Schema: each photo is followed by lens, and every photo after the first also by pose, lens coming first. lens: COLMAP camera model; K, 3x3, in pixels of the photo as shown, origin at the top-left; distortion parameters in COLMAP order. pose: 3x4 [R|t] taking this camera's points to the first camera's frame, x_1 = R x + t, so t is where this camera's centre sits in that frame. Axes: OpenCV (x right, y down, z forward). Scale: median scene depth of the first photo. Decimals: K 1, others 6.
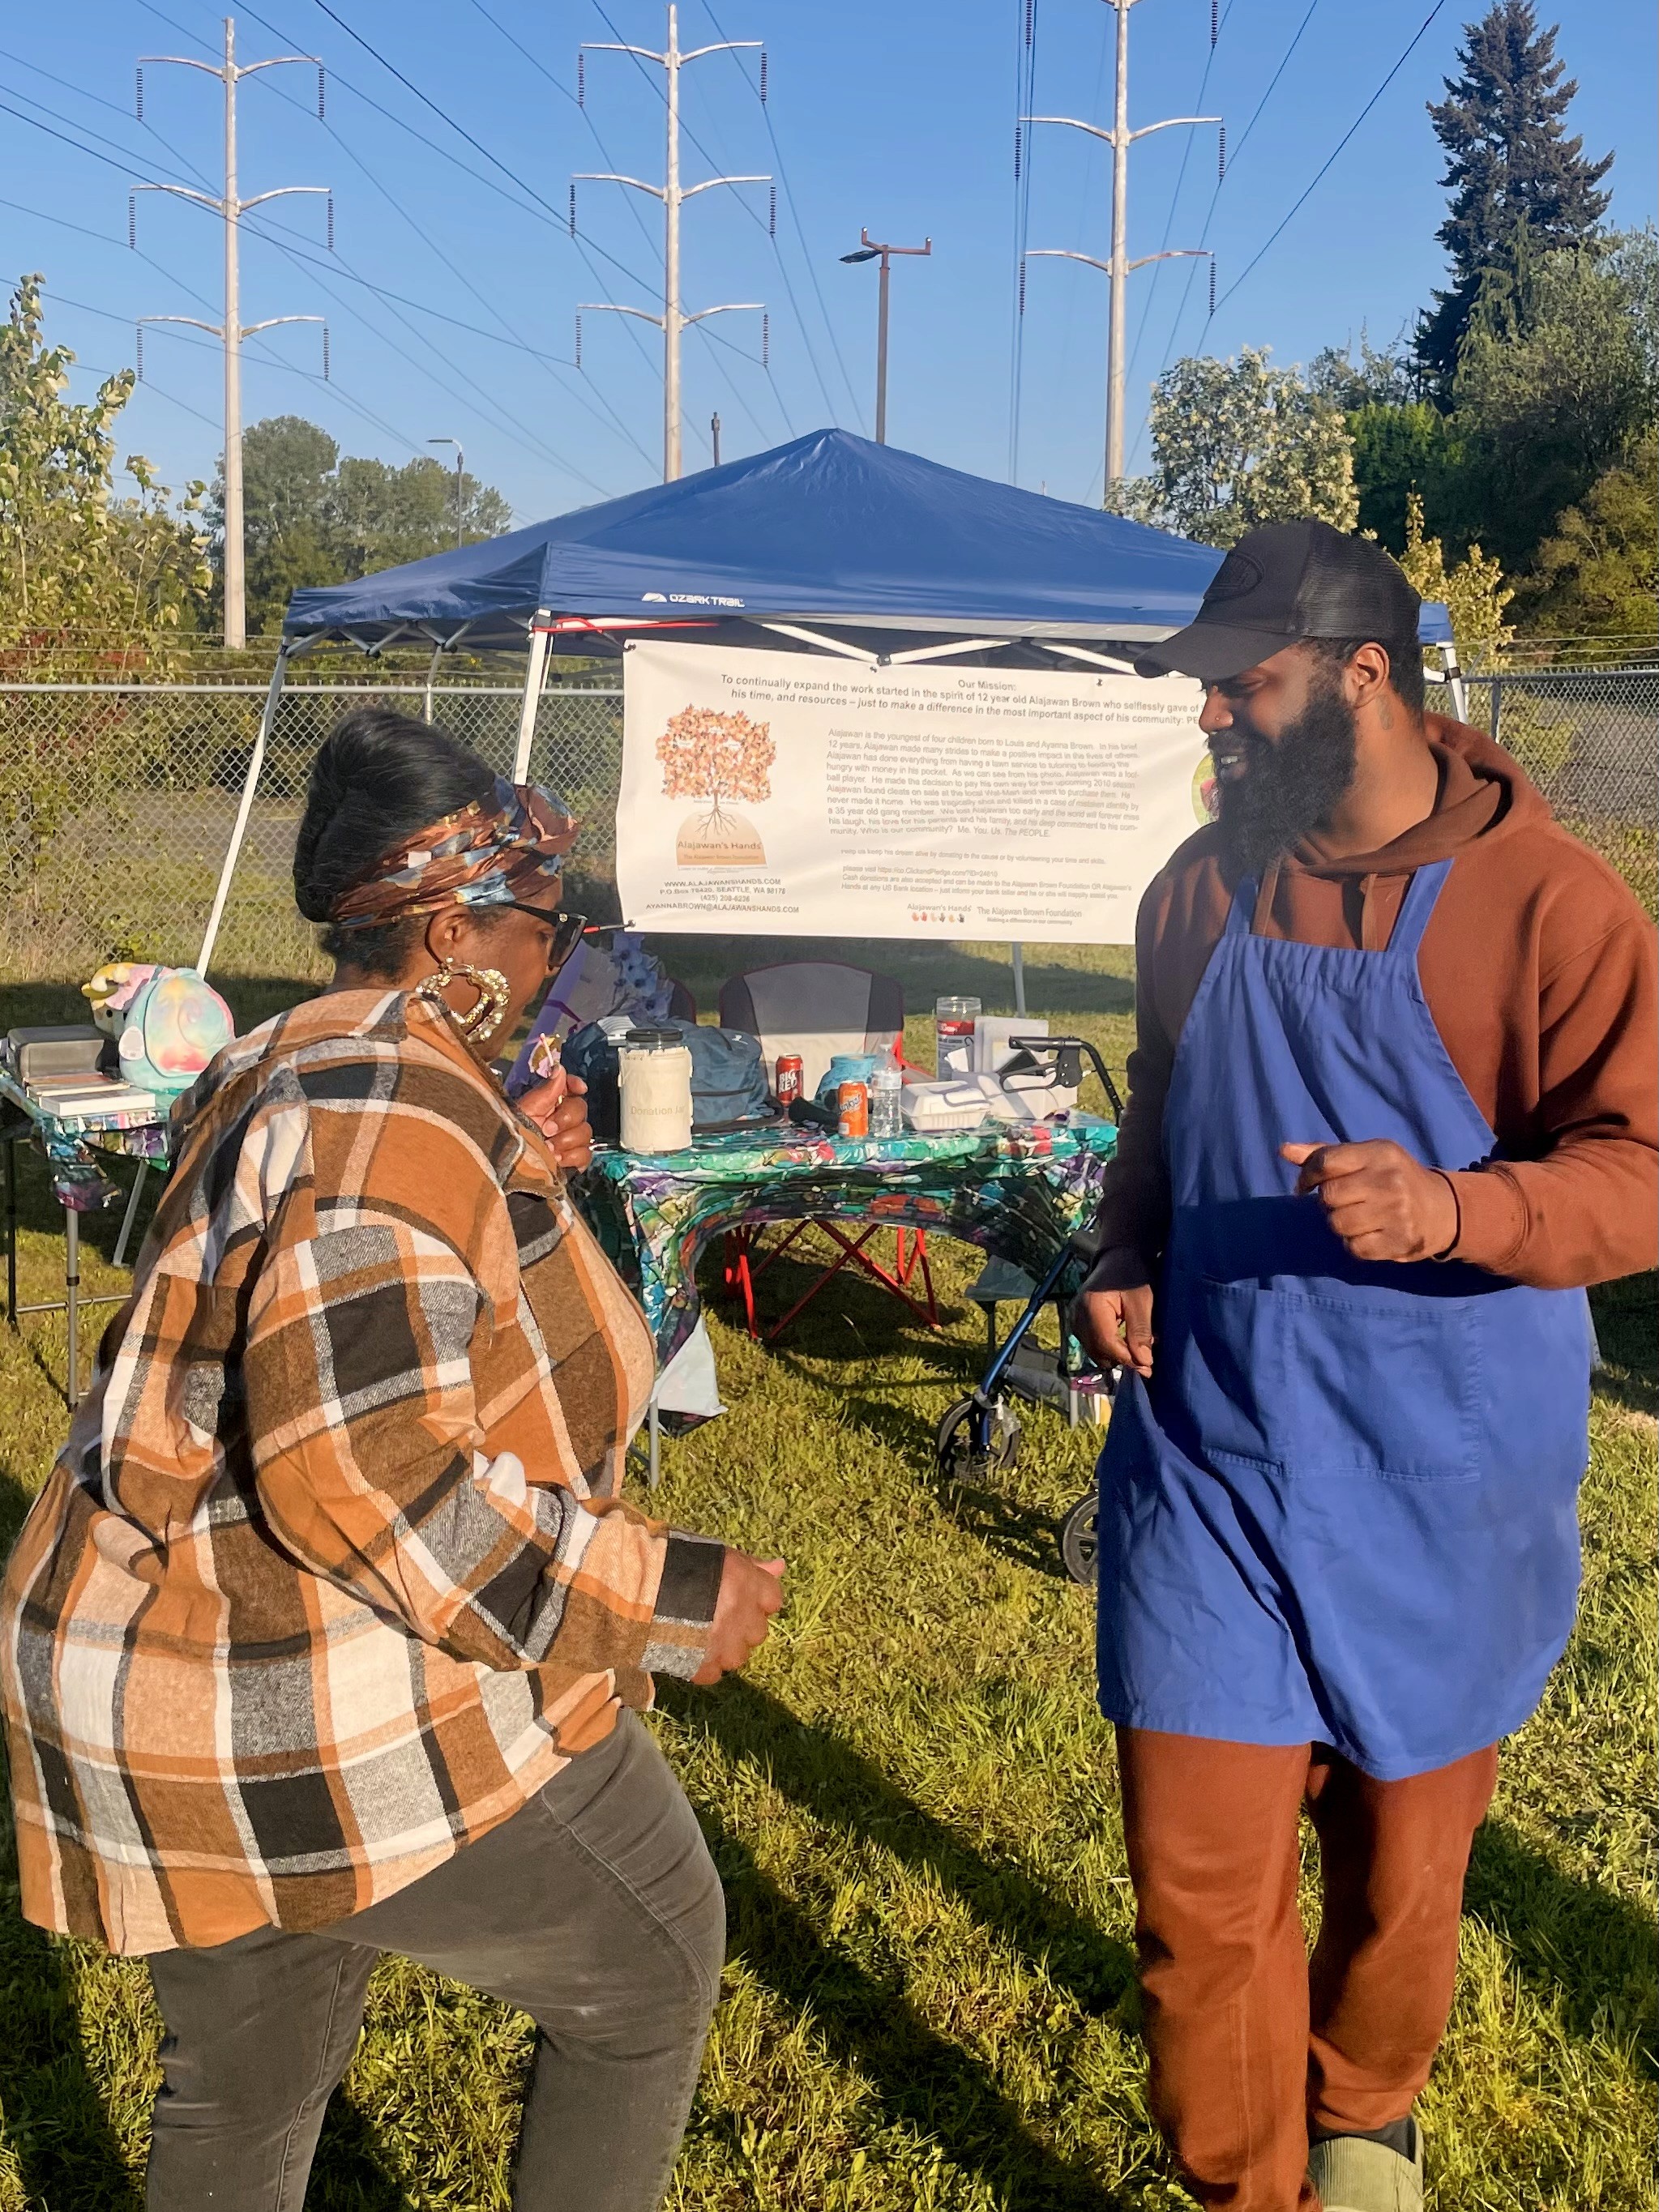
lens RADIAL K [[1902.1, 0, 829.5], [0, 1902.1, 1106.0], [0, 0, 1]] dist [0.123379, -0.234011]
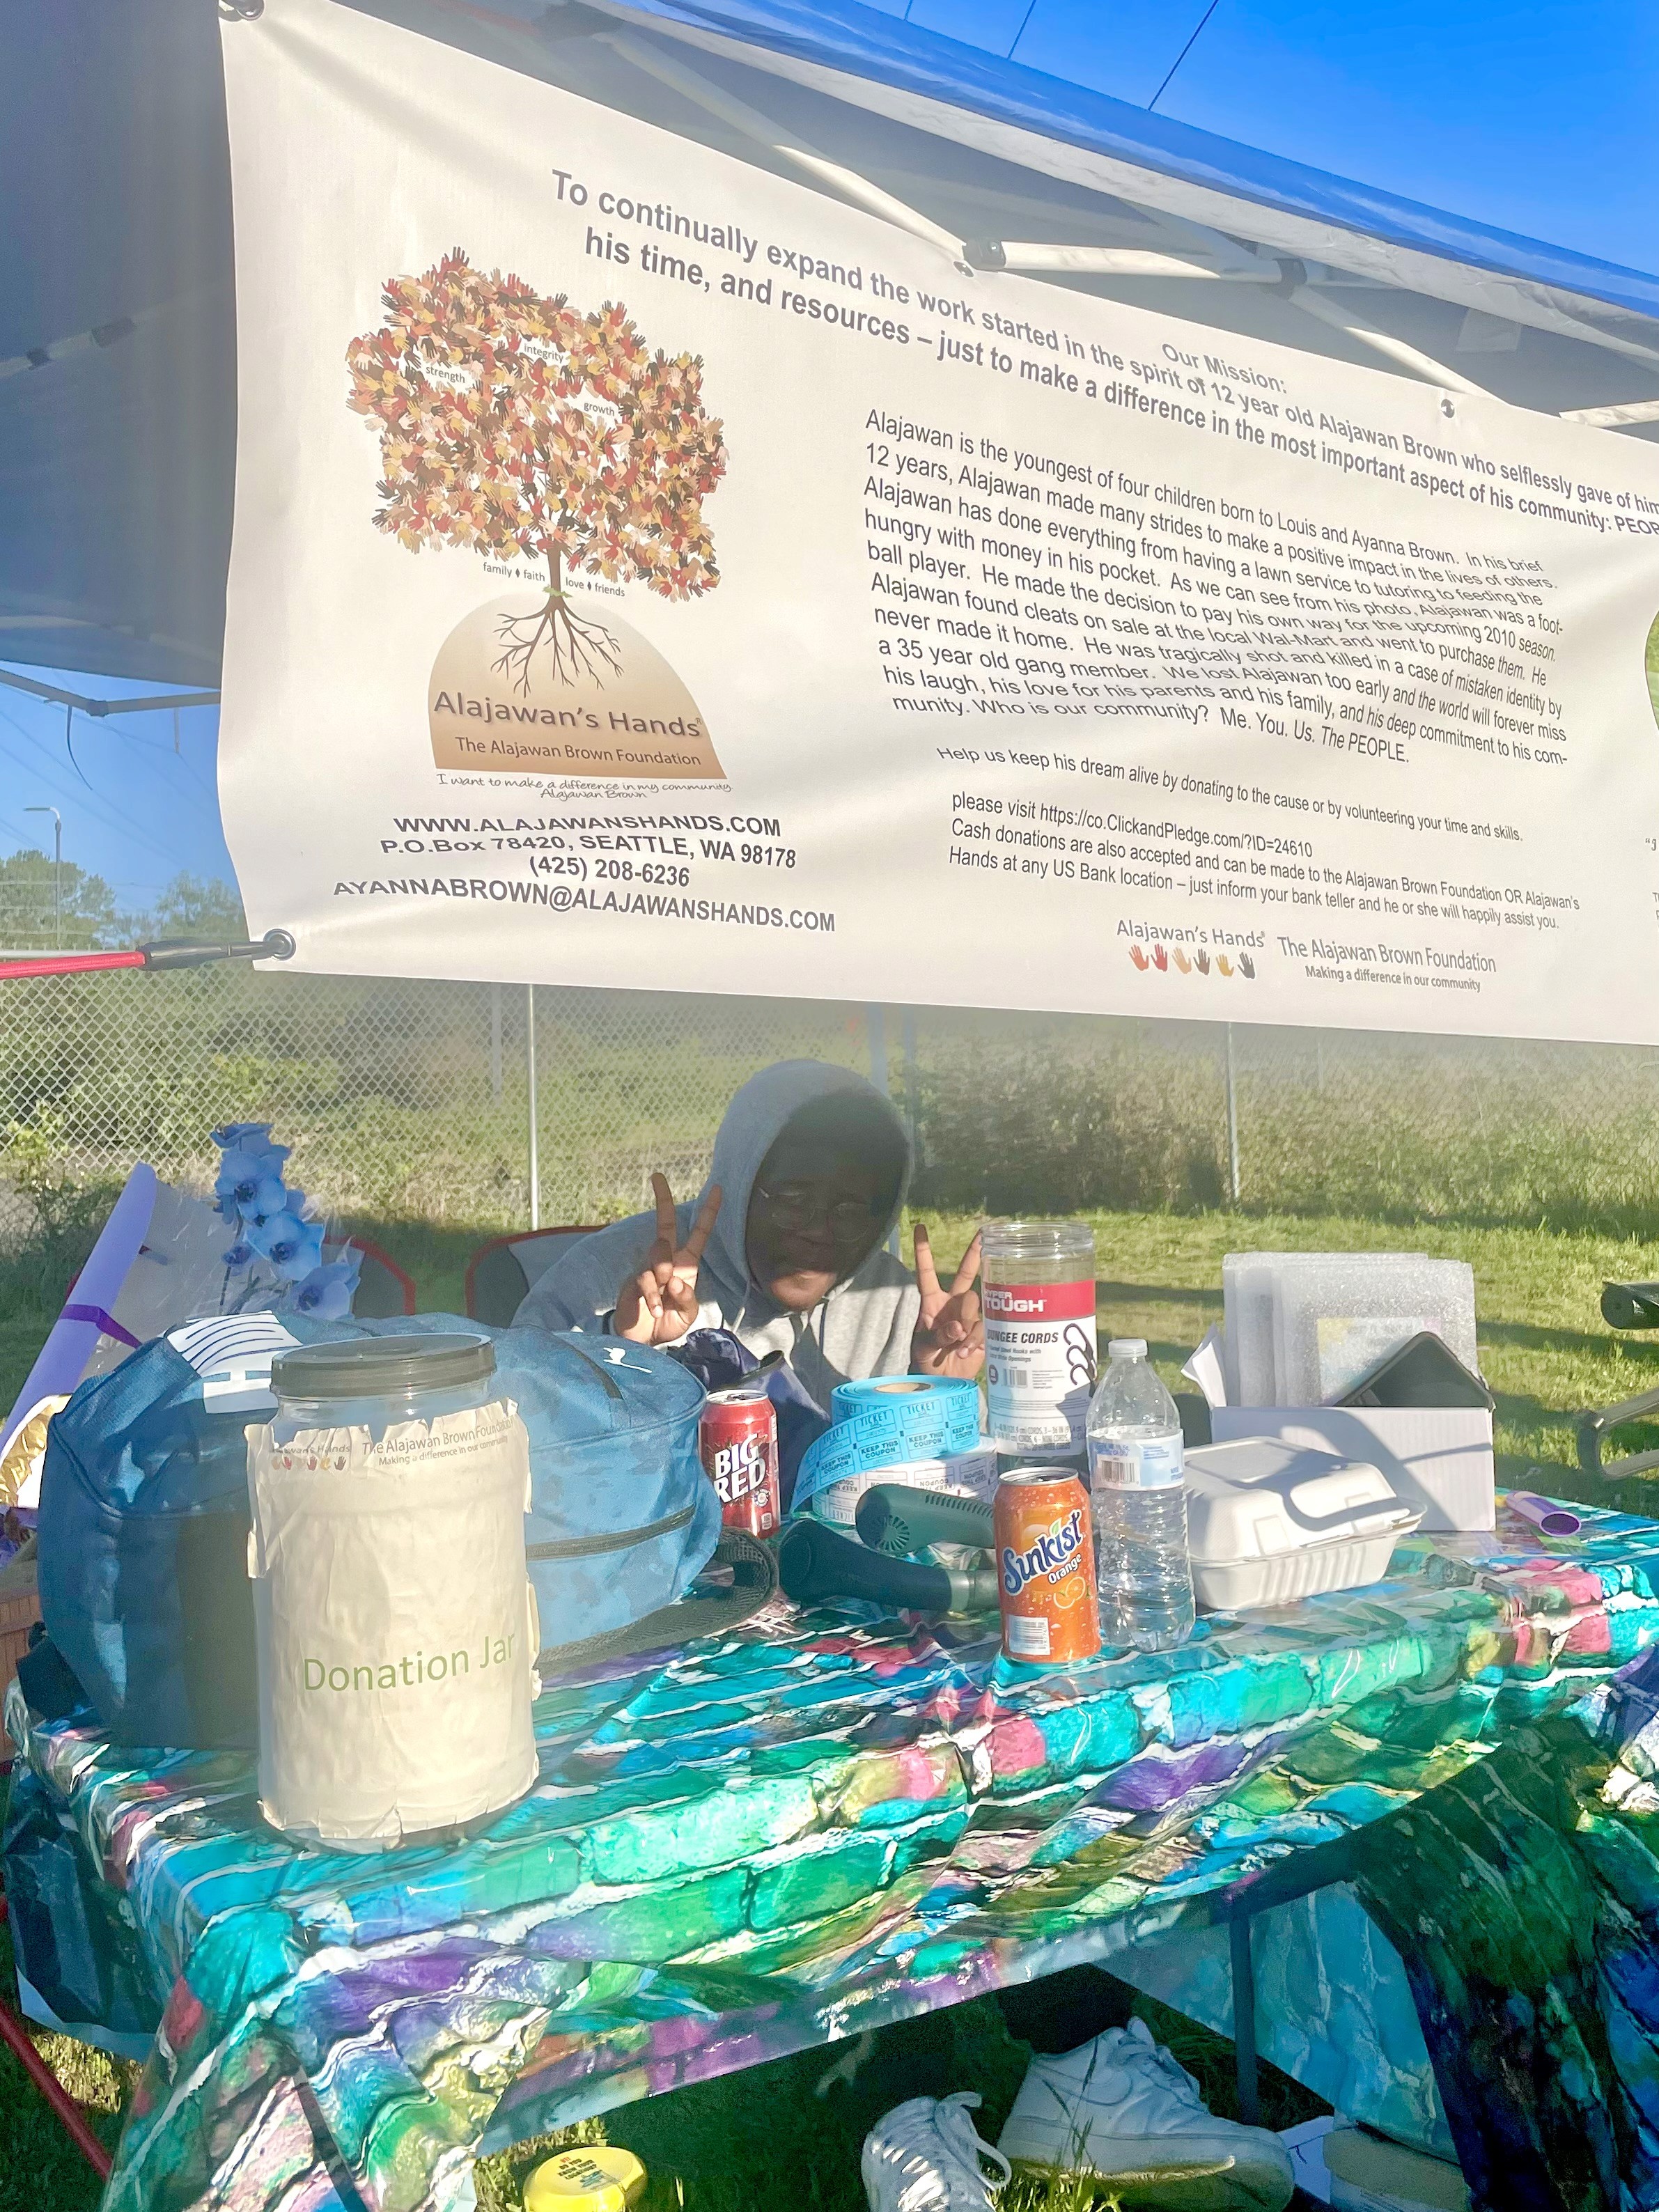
lens RADIAL K [[1718.5, 0, 736.9], [0, 1718.5, 1118.6], [0, 0, 1]] dist [0.003559, 0.160026]
pose [[0.982526, -0.046478, 0.180228, -0.083514], [0.075902, 0.984199, -0.159975, -0.028434], [-0.169945, 0.170859, 0.970529, 0.736507]]
